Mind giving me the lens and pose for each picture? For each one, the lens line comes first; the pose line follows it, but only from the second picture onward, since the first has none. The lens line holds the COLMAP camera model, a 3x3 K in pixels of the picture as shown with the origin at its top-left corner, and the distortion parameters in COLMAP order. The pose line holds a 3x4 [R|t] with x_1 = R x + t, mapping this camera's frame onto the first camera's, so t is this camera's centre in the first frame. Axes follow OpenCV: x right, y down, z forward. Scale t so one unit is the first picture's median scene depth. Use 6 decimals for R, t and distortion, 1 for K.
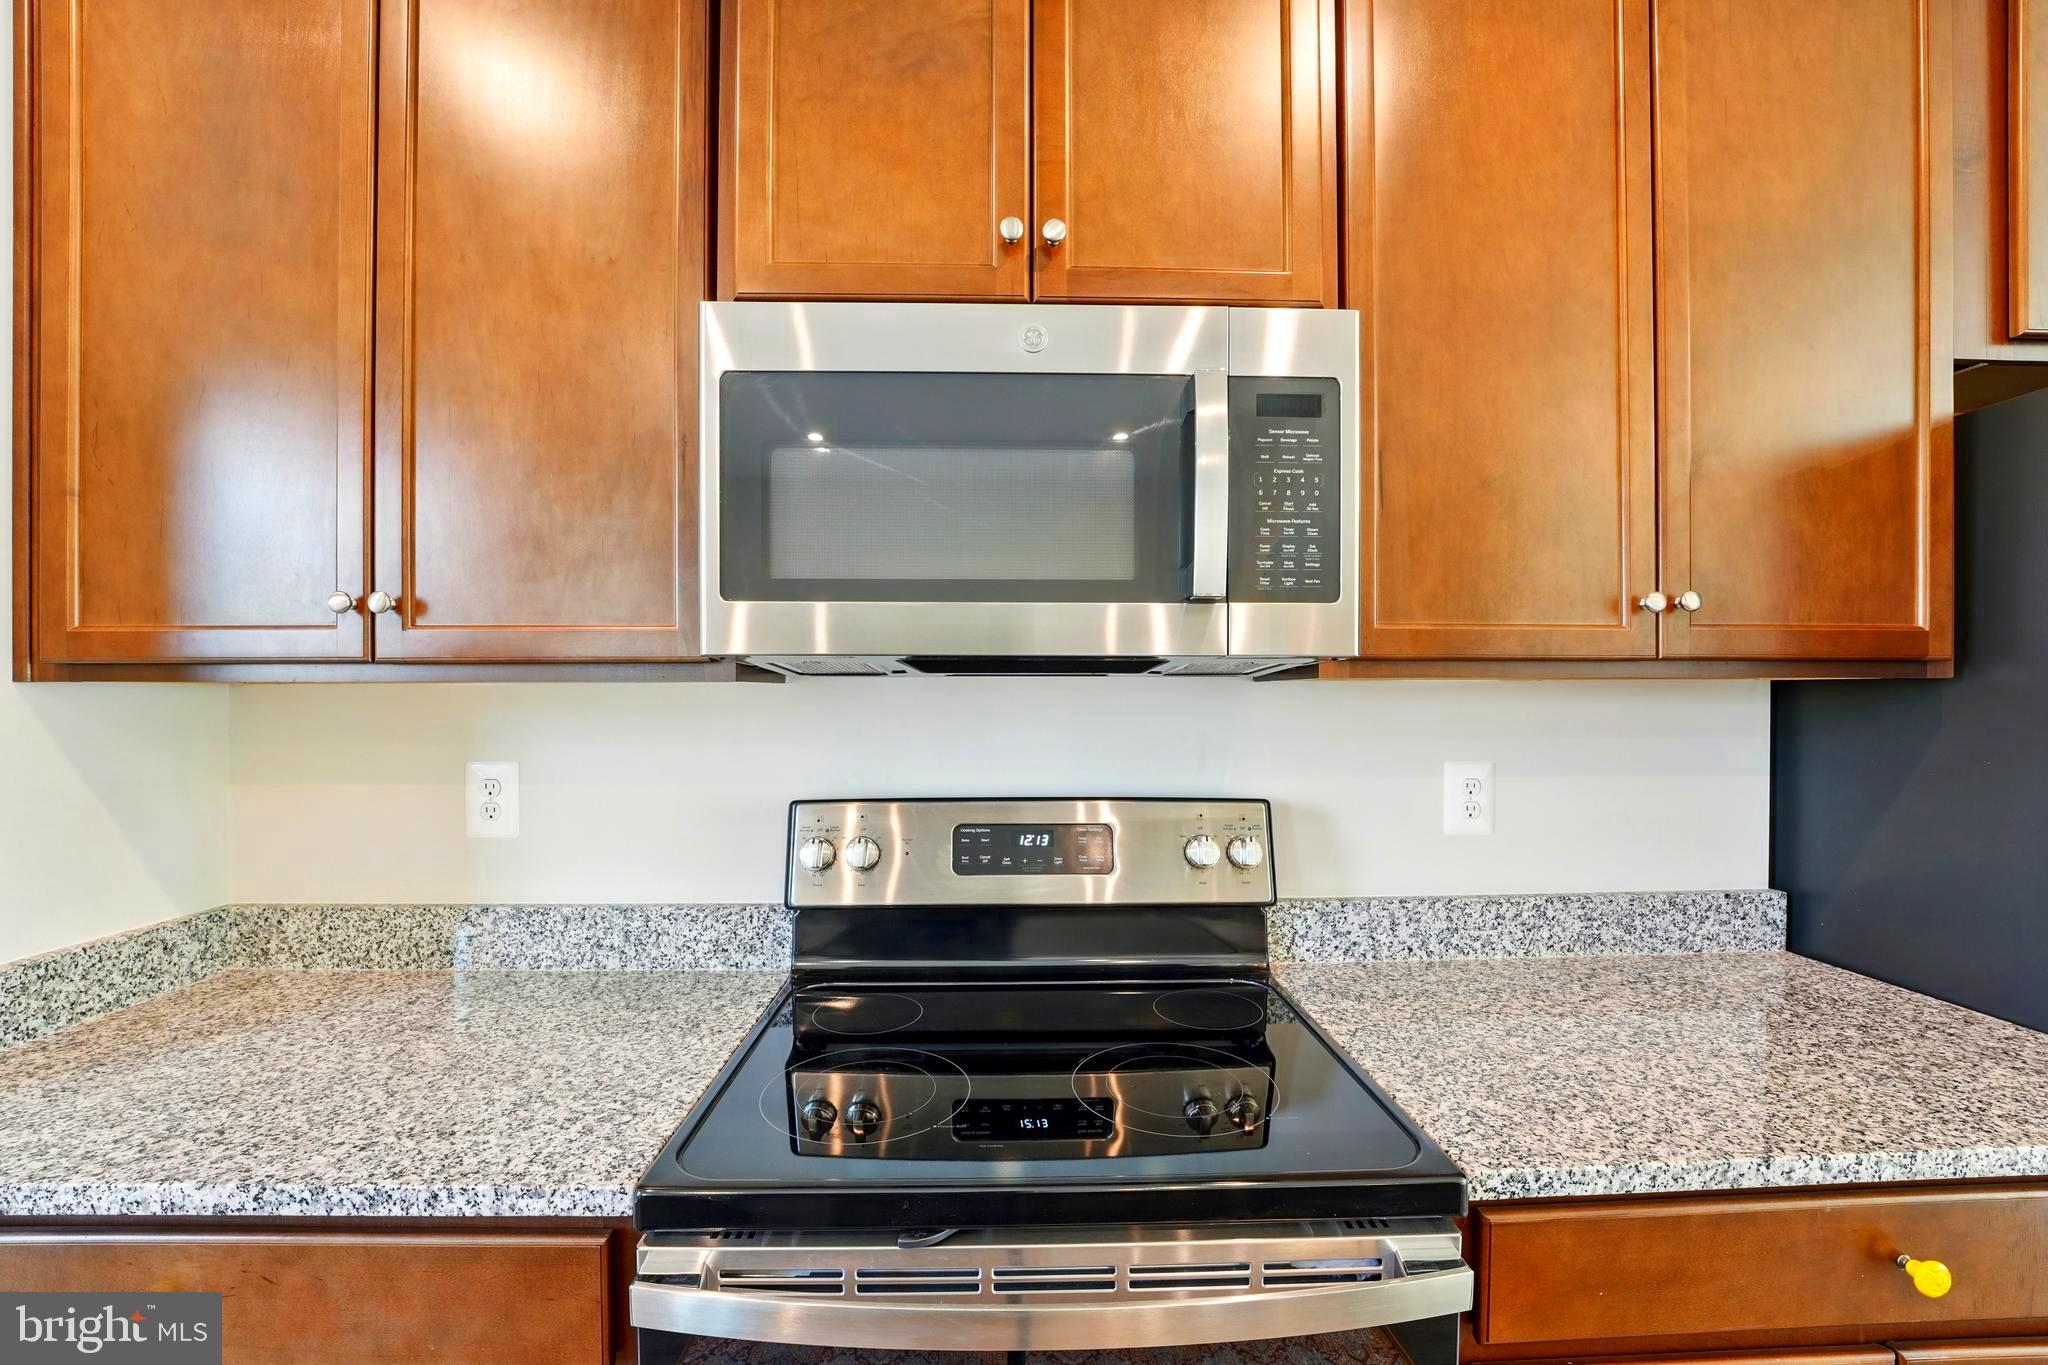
lens RADIAL K [[854.7, 0, 1015.2], [0, 854.7, 697.8], [0, 0, 1]] dist [-0.028149, 0.002820]
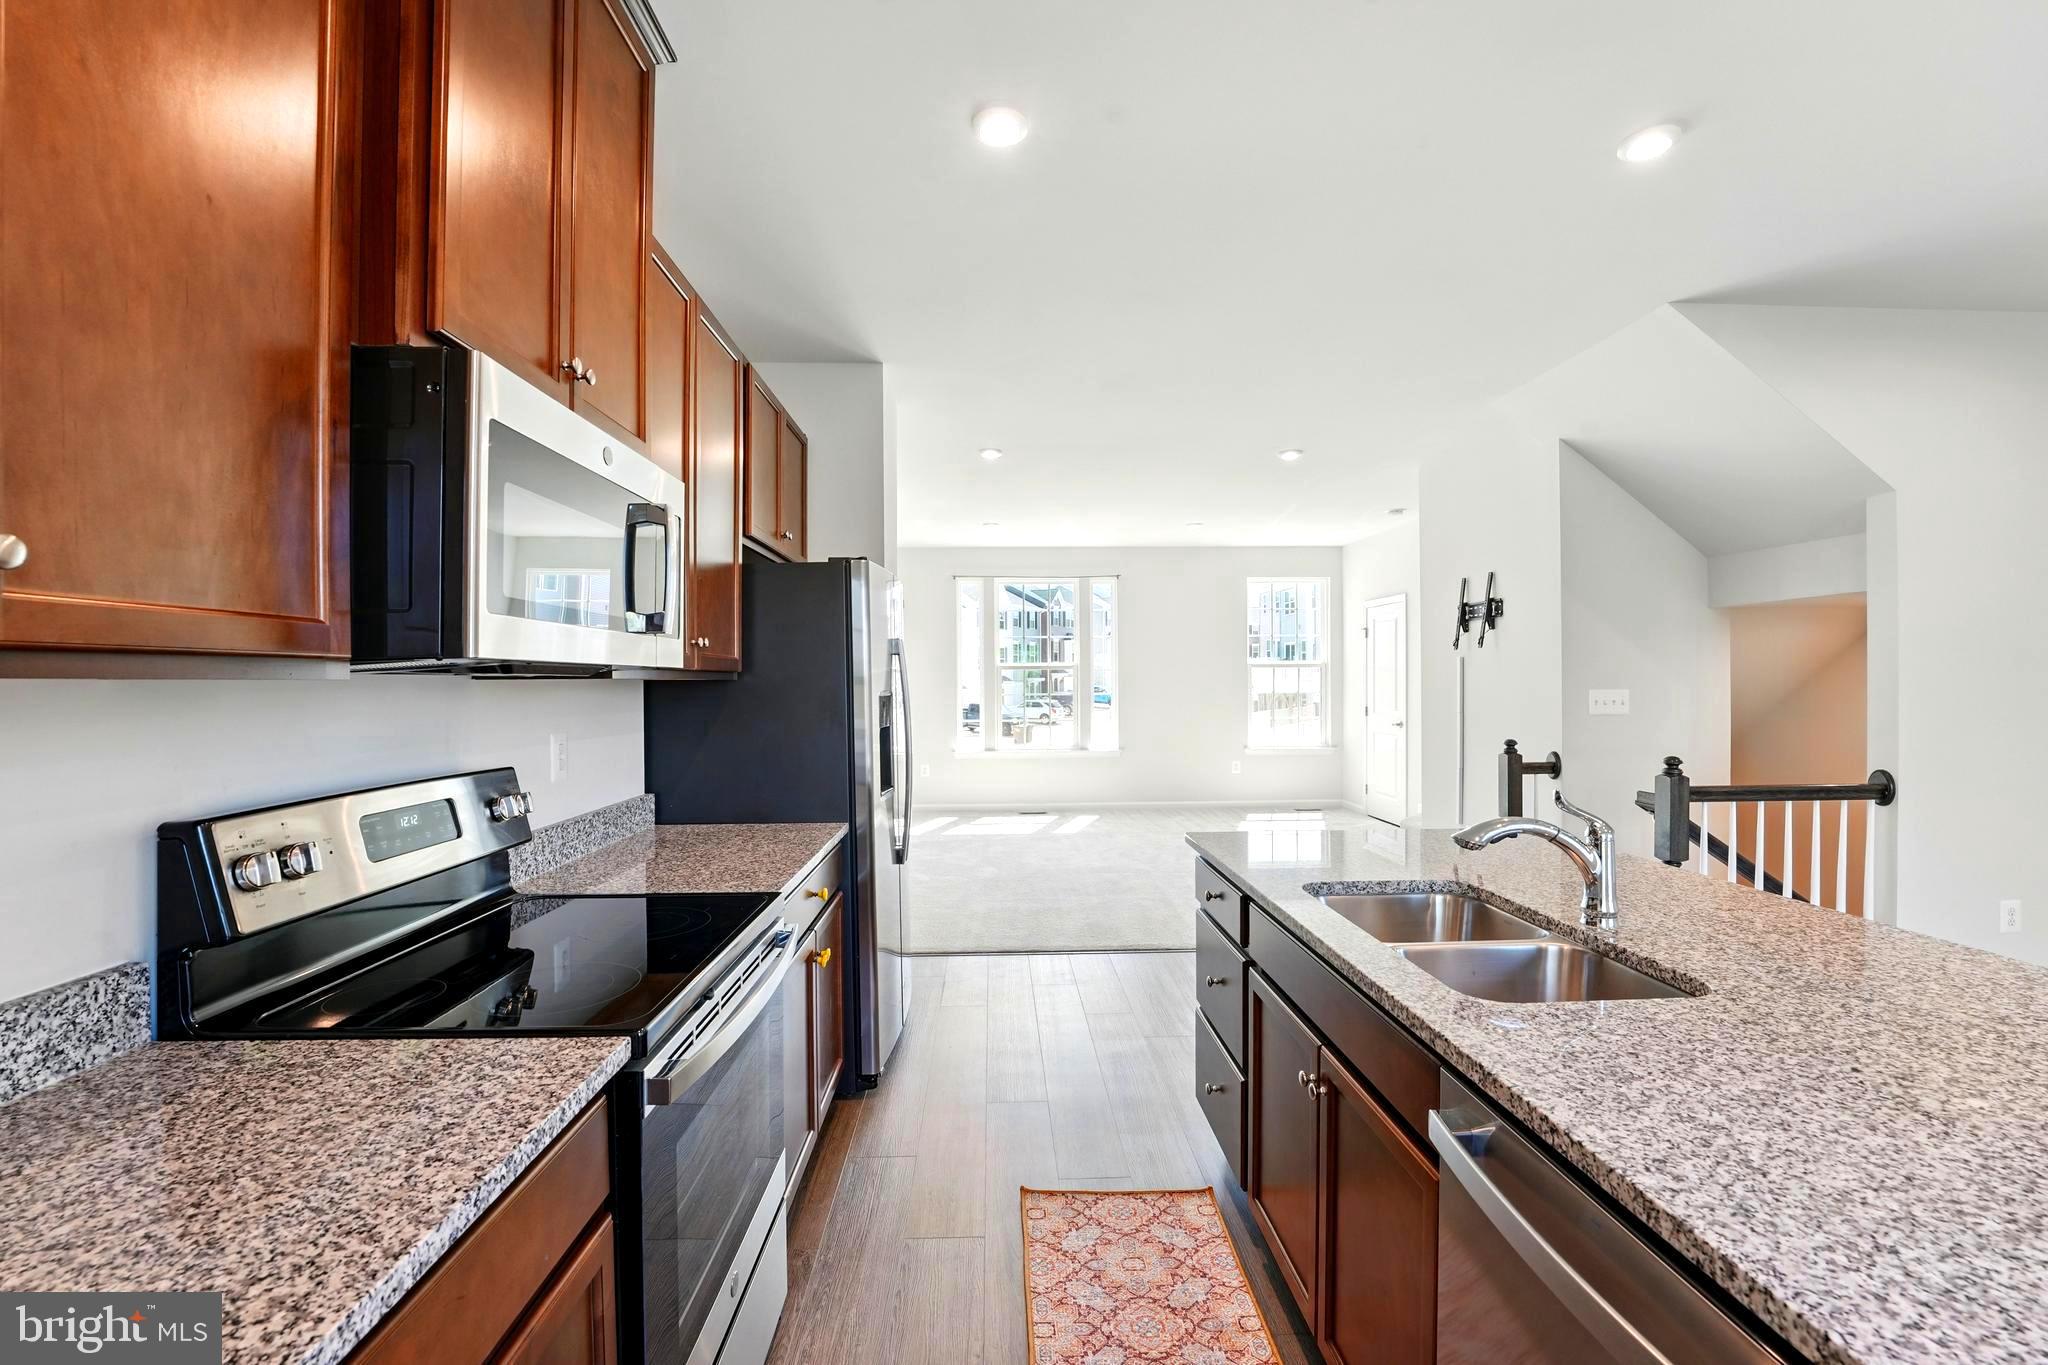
lens RADIAL K [[854.7, 0, 1038.3], [0, 854.7, 677.7], [0, 0, 1]] dist [-0.028149, 0.002820]
pose [[-0.021504, 0.006514, 0.999748, -1.237208], [0.010871, 0.999921, -0.006281, -0.006428], [-0.999710, 0.010733, -0.021573, 0.218869]]
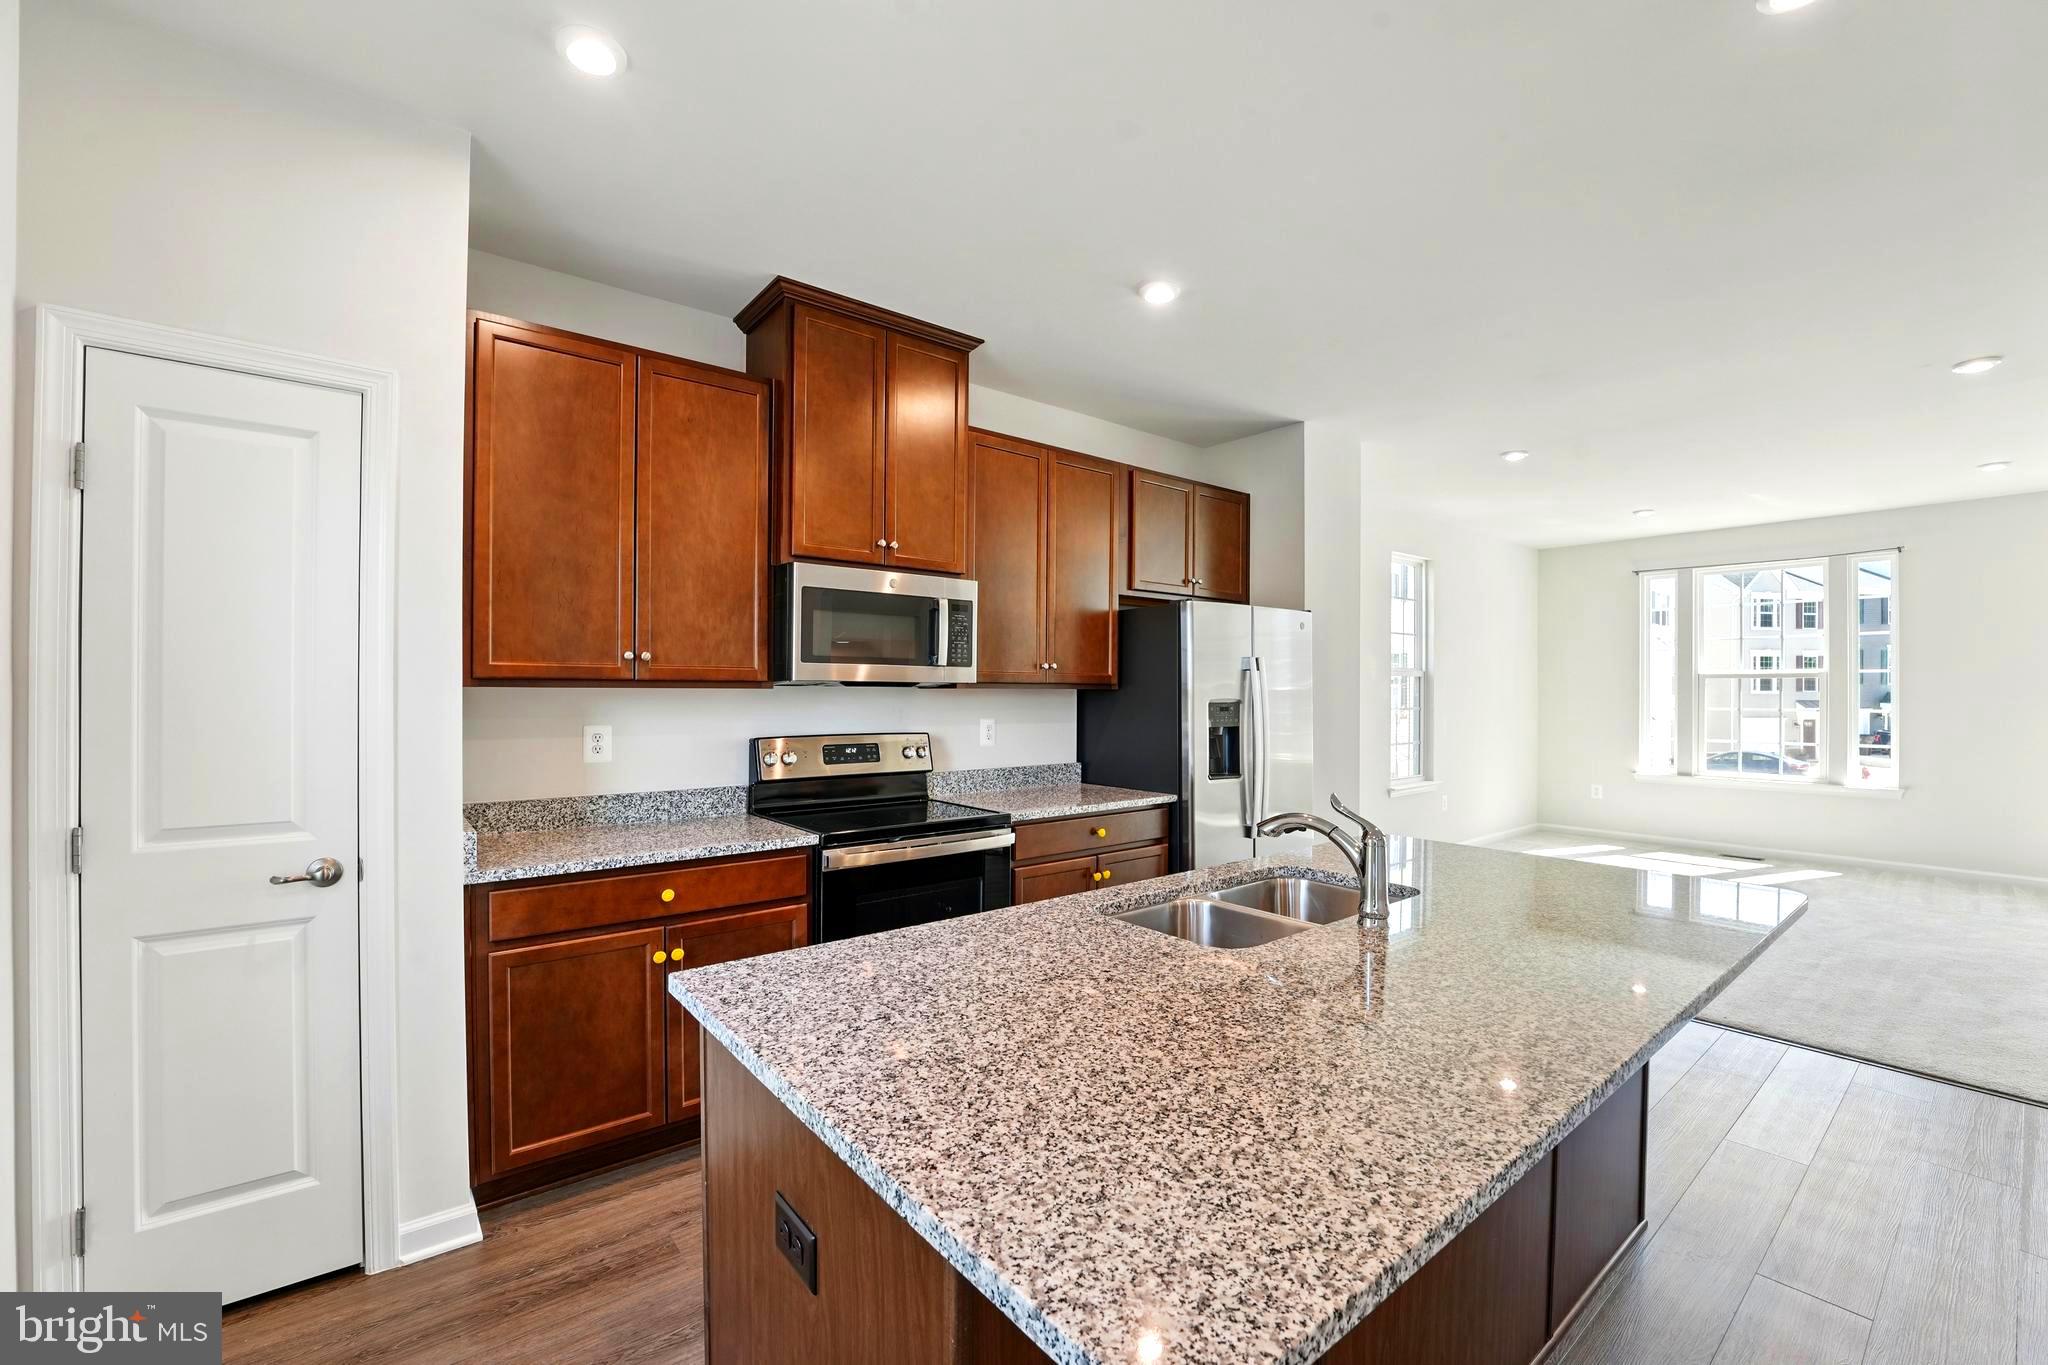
lens RADIAL K [[854.7, 0, 1053.9], [0, 854.7, 690.4], [0, 0, 1]] dist [-0.028149, 0.002820]
pose [[0.777709, 0.004663, 0.628608, -1.244190], [-0.002471, 0.999987, -0.004360, -0.003907], [-0.628620, 0.001838, 0.777710, -1.529447]]
